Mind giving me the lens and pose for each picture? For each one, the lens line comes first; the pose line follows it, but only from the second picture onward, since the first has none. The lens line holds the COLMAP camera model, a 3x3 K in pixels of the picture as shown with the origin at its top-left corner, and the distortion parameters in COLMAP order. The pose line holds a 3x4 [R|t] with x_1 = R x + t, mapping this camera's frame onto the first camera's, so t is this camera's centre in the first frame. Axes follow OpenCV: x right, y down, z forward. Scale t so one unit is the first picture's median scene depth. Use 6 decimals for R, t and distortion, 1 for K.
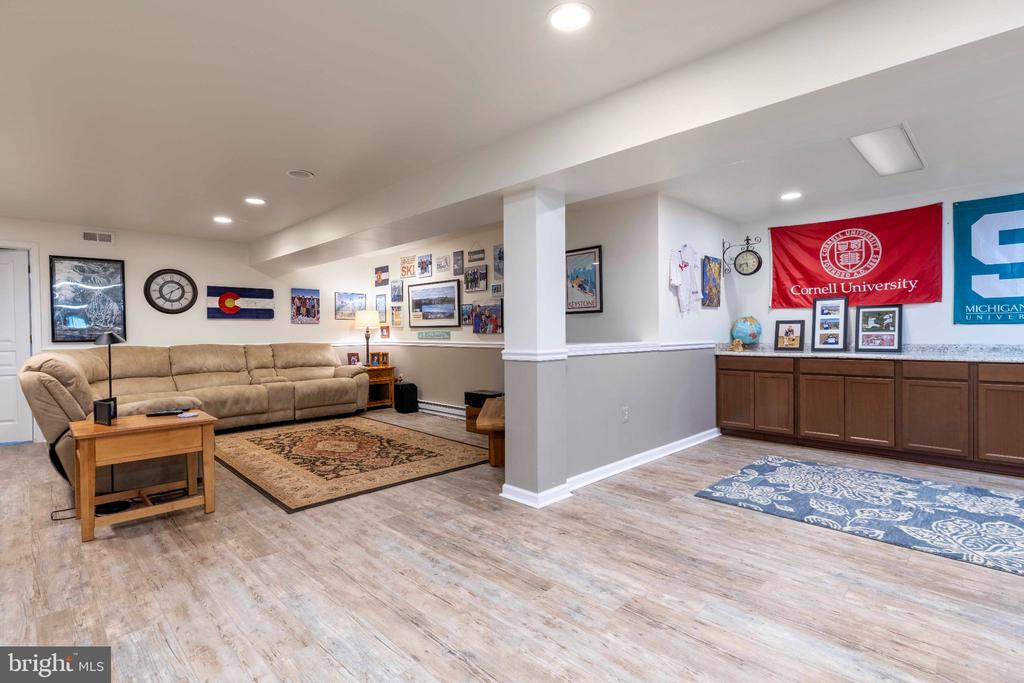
lens RADIAL K [[489.2, 0, 508.3], [0, 489.2, 338.8], [0, 0, 1]] dist [0.001657, 0.000623]
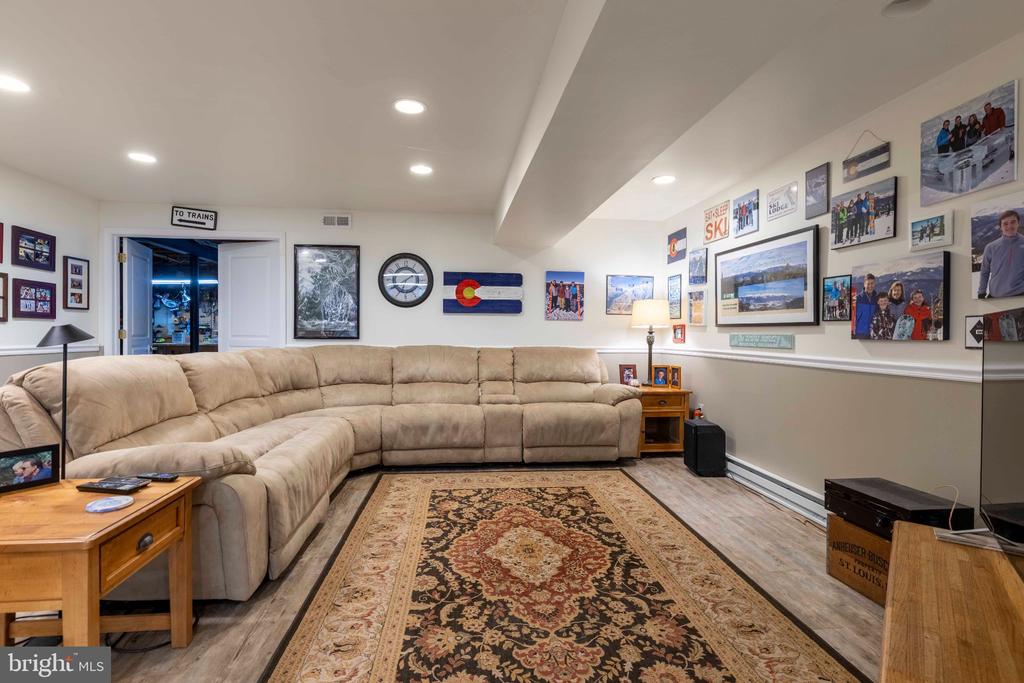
lens RADIAL K [[489.2, 0, 504.8], [0, 489.2, 338.6], [0, 0, 1]] dist [0.001657, 0.000623]
pose [[0.780116, 0.022723, -0.625222, -0.037327], [-0.025026, 0.999674, 0.005107, -0.006049], [0.625134, 0.011663, 0.780430, 0.428134]]
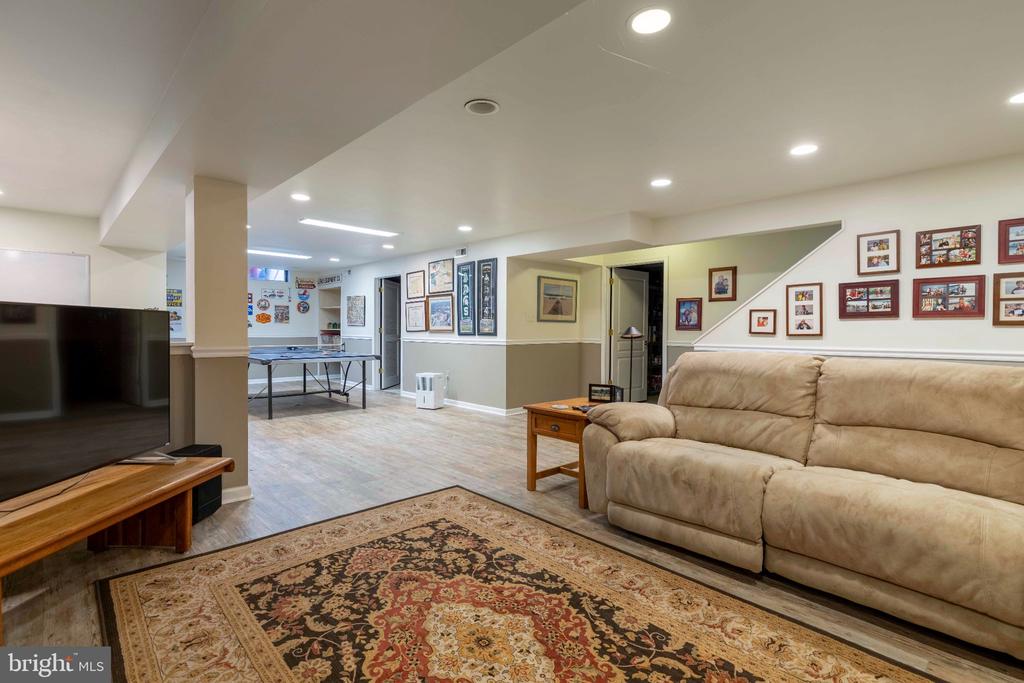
lens RADIAL K [[489.2, 0, 508.3], [0, 489.2, 335.5], [0, 0, 1]] dist [0.001657, 0.000623]
pose [[-0.999699, 0.000205, 0.024517, -0.279839], [0.000861, 0.999642, 0.026753, -0.011627], [-0.024503, 0.026766, -0.999341, 1.004573]]
